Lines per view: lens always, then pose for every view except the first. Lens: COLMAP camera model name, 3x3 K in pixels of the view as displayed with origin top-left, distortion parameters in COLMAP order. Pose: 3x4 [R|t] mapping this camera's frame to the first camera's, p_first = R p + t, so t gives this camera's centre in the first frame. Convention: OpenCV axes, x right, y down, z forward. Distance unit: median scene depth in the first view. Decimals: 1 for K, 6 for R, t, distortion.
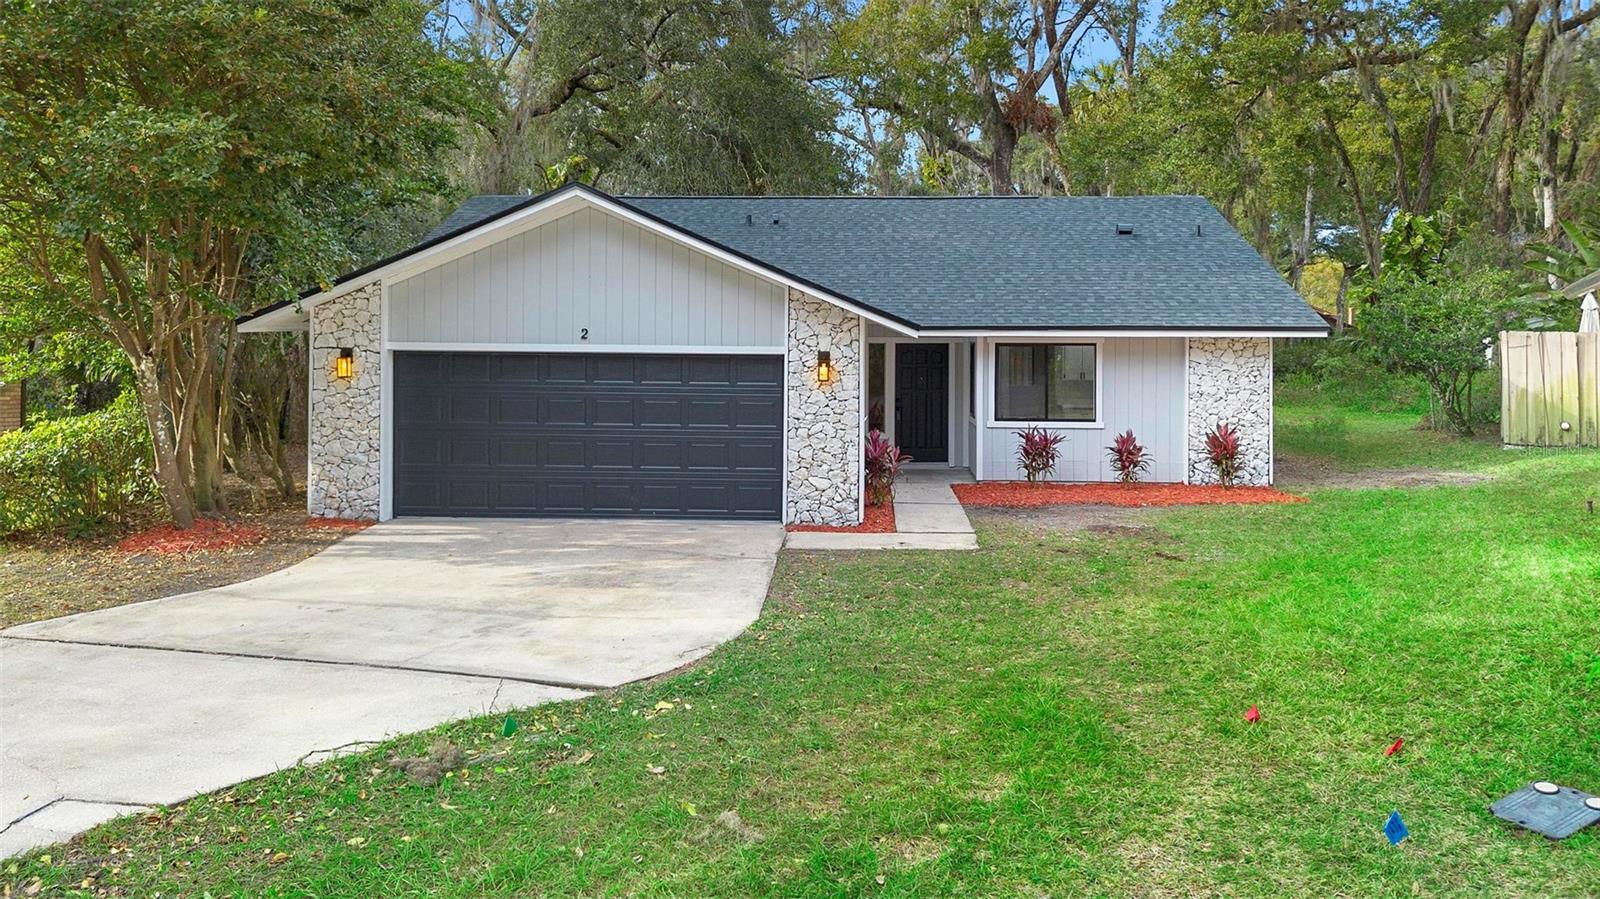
lens RADIAL K [[1209.0, 0, 980.6], [0, 1209.0, 306.2], [0, 0, 1]] dist [0.015024, 0.003876]
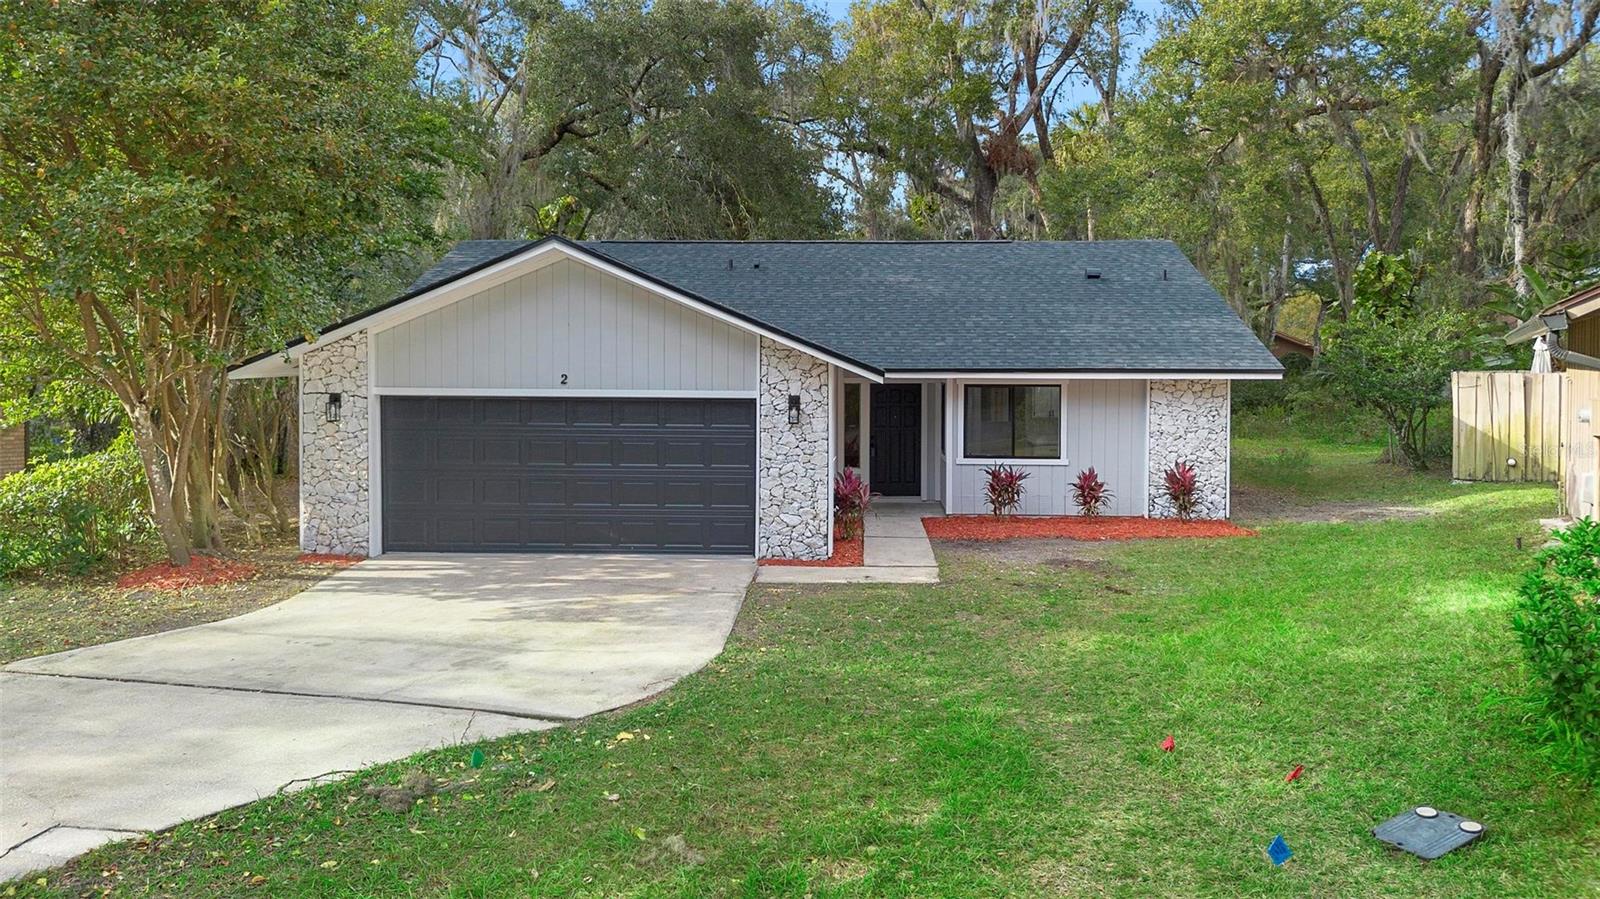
lens RADIAL K [[1176.9, 0, 996.2], [0, 1176.9, 373.1], [0, 0, 1]] dist [0.026737, -0.006903]
pose [[0.999926, 0.004786, 0.011156, 0.037020], [-0.005195, 0.999305, 0.036911, -0.022749], [-0.010972, -0.036966, 0.999256, -0.030607]]
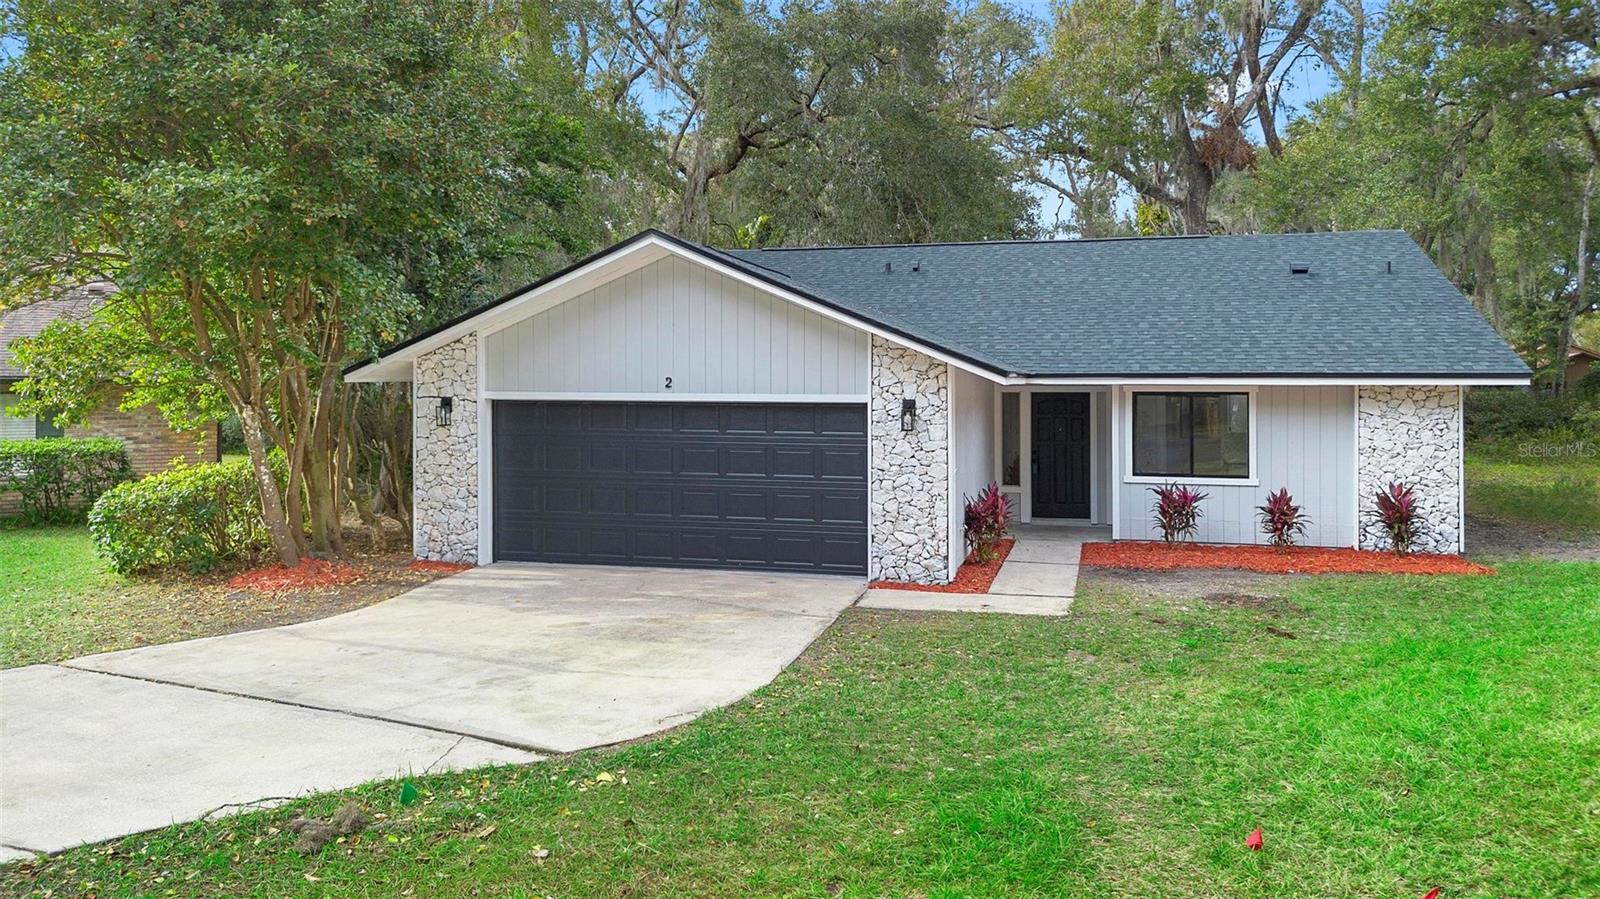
lens RADIAL K [[1176.9, 0, 996.2], [0, 1176.9, 373.1], [0, 0, 1]] dist [0.026737, -0.006903]
pose [[0.972424, -0.006979, -0.233117, 0.159245], [0.009175, 0.999923, 0.008338, 0.009454], [0.233040, -0.010247, 0.972413, 0.123363]]
